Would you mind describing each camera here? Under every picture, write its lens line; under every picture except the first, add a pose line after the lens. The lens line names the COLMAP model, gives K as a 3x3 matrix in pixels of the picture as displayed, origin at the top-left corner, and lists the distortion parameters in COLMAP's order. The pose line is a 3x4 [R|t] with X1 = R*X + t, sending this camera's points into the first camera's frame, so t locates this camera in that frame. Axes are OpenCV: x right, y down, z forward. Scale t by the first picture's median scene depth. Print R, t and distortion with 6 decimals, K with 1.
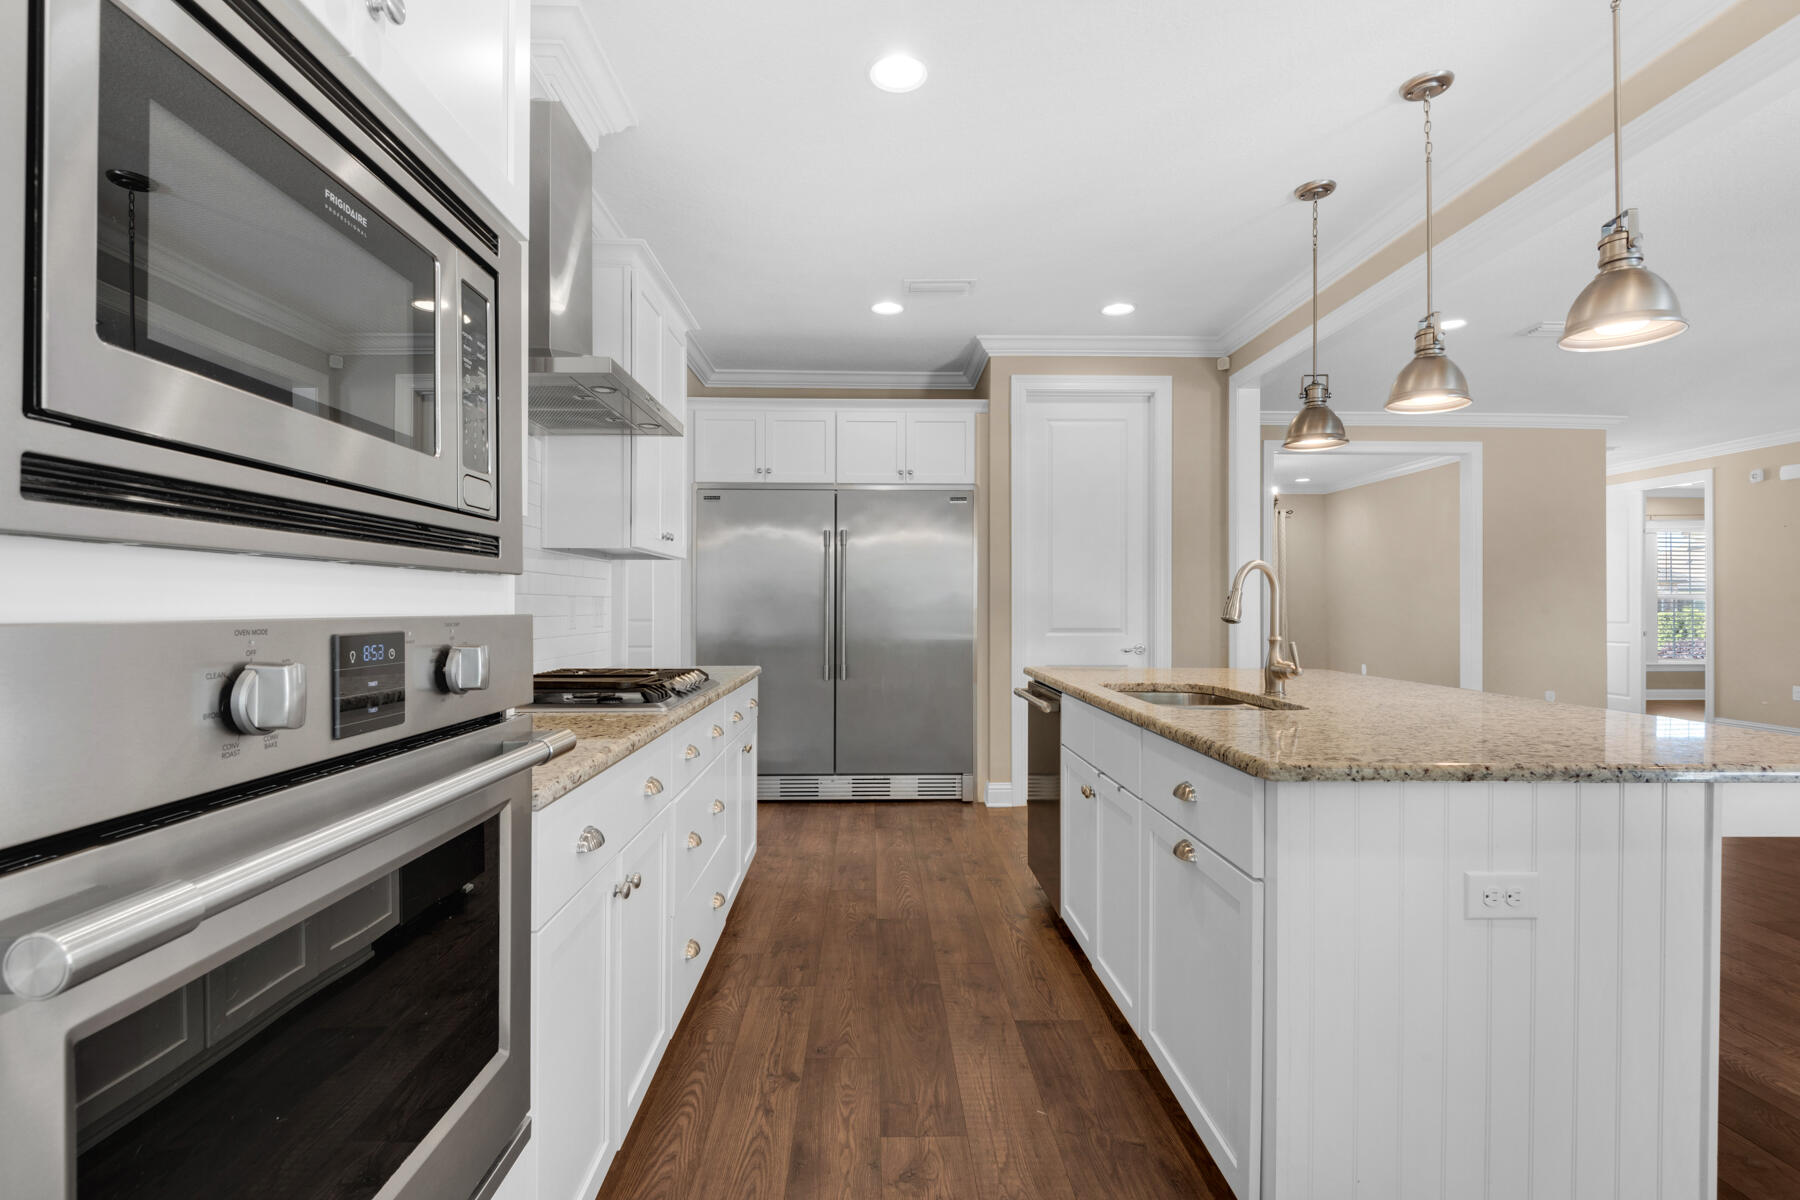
lens RADIAL K [[857.5, 0, 887.1], [0, 857.5, 599.6], [0, 0, 1]] dist [0.016933, -0.011880]
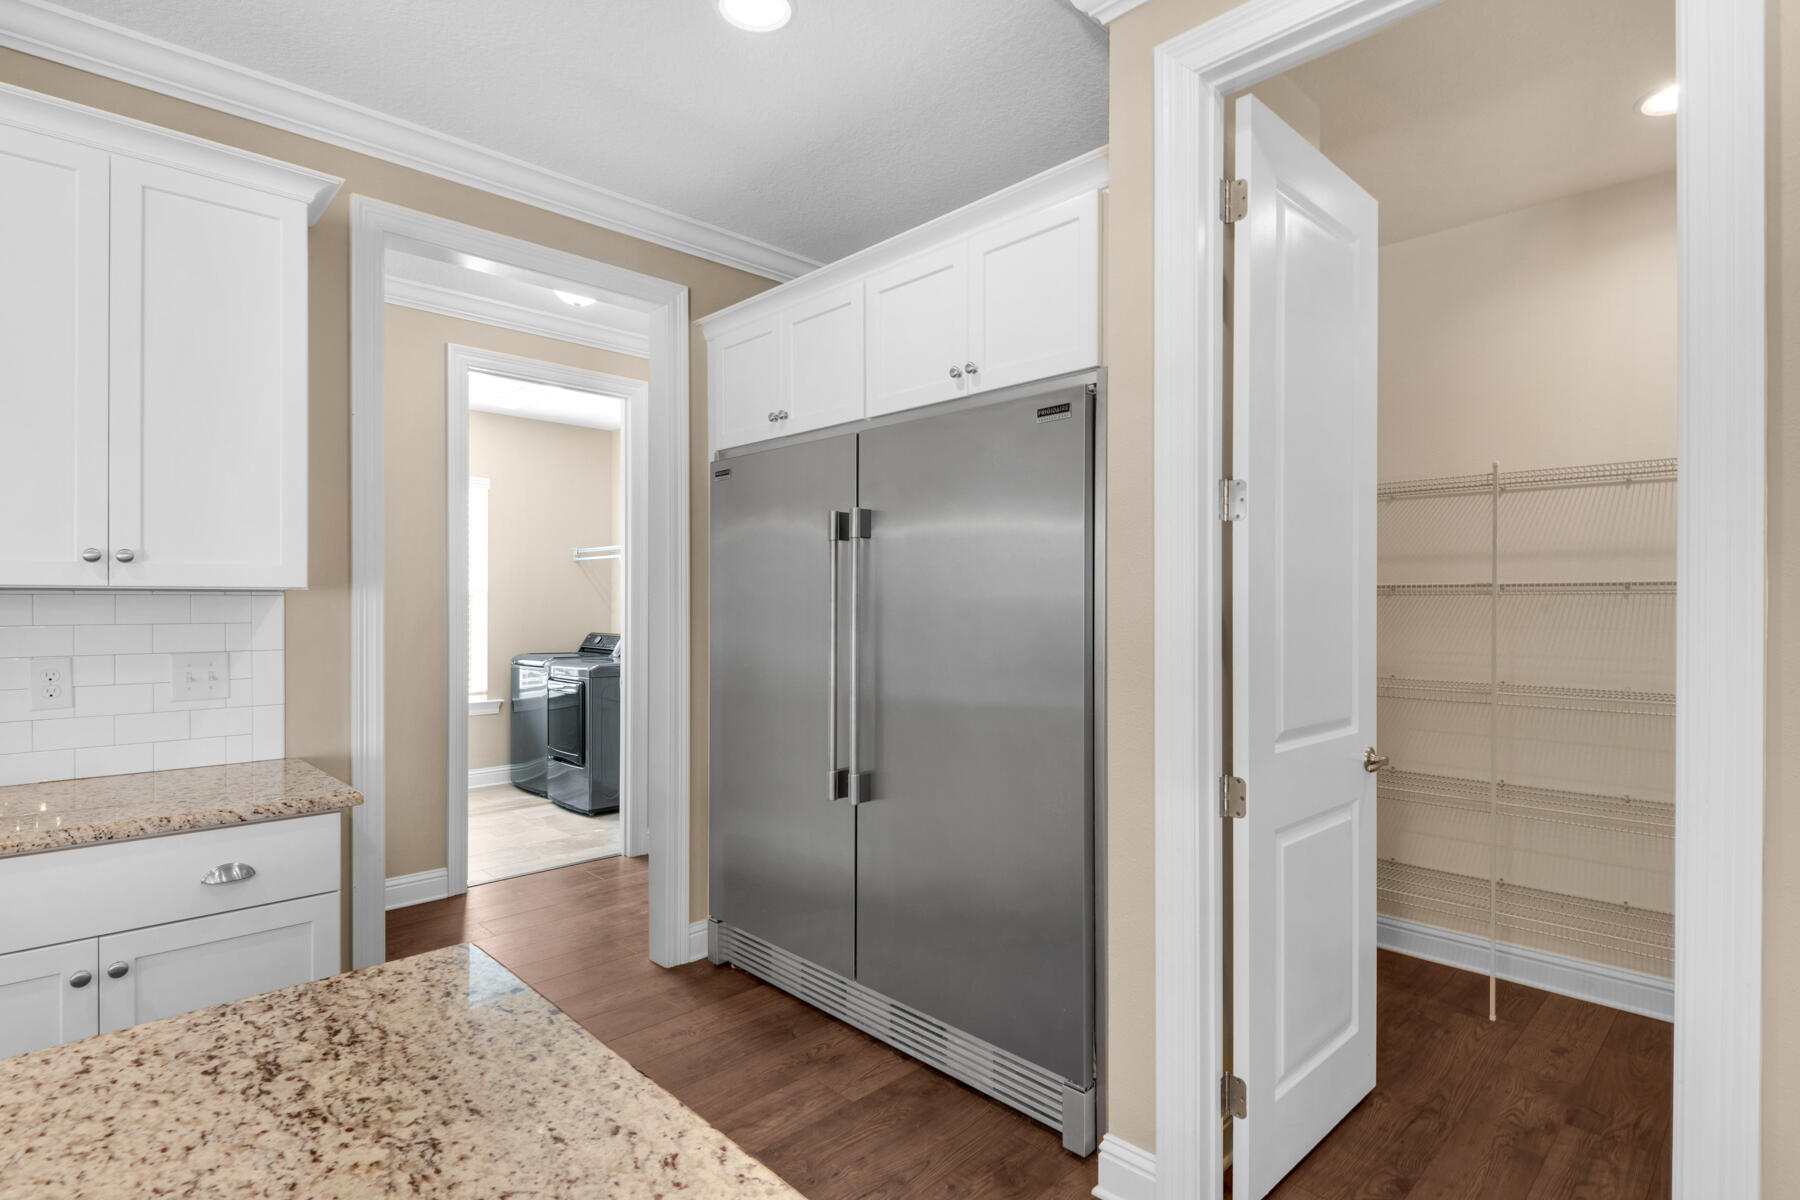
lens RADIAL K [[888.9, 0, 896.1], [0, 888.9, 600.2], [0, 0, 1]] dist [0.003429, -0.002350]
pose [[0.671465, -0.007014, -0.741003, 0.563074], [0.010244, 0.999948, -0.000182, -0.041842], [0.740966, -0.007468, 0.671501, 1.052032]]
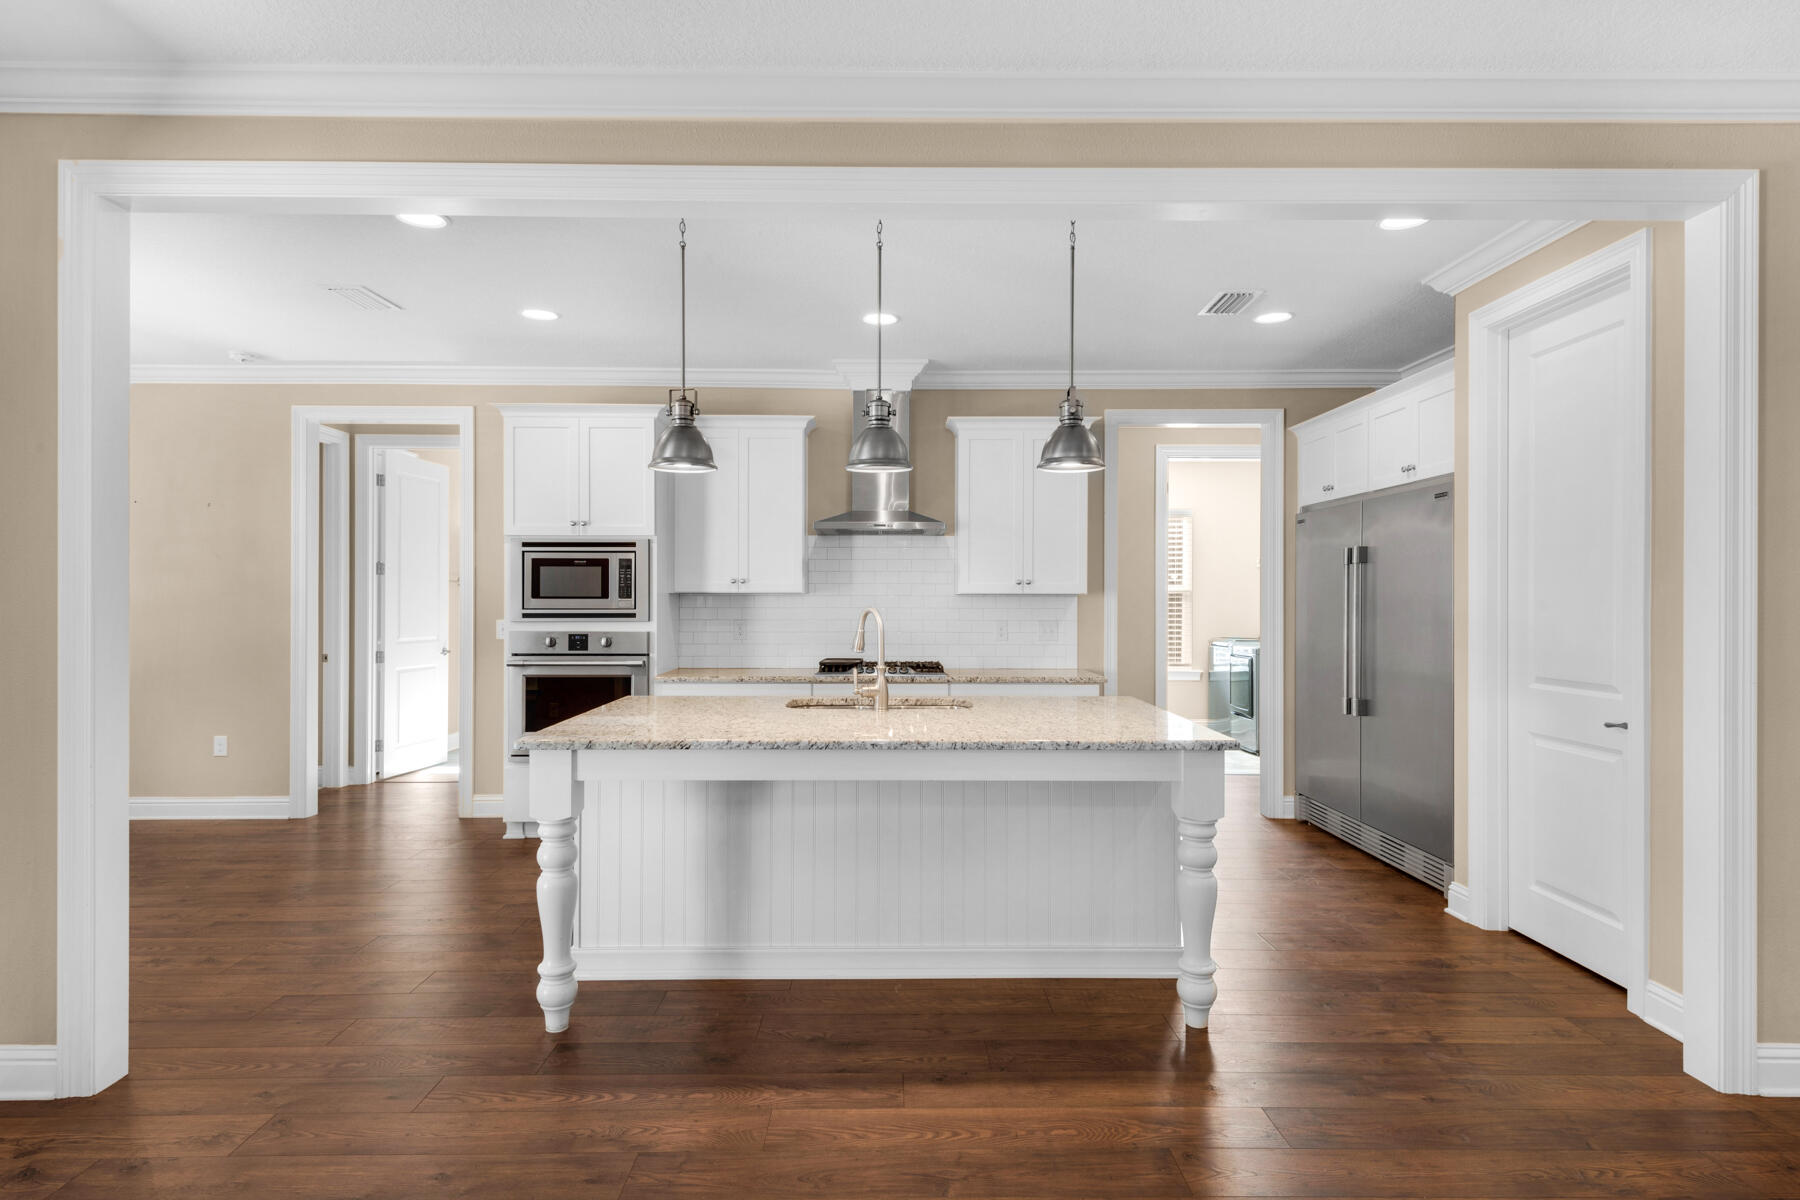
lens RADIAL K [[971.4, 0, 885.2], [0, 971.4, 601.6], [0, 0, 1]] dist [0.020578, -0.009921]
pose [[-0.038717, -0.003087, -0.999245, 1.551897], [0.006922, 0.999970, -0.003357, -0.037888], [0.999226, -0.007047, -0.038694, 0.873558]]
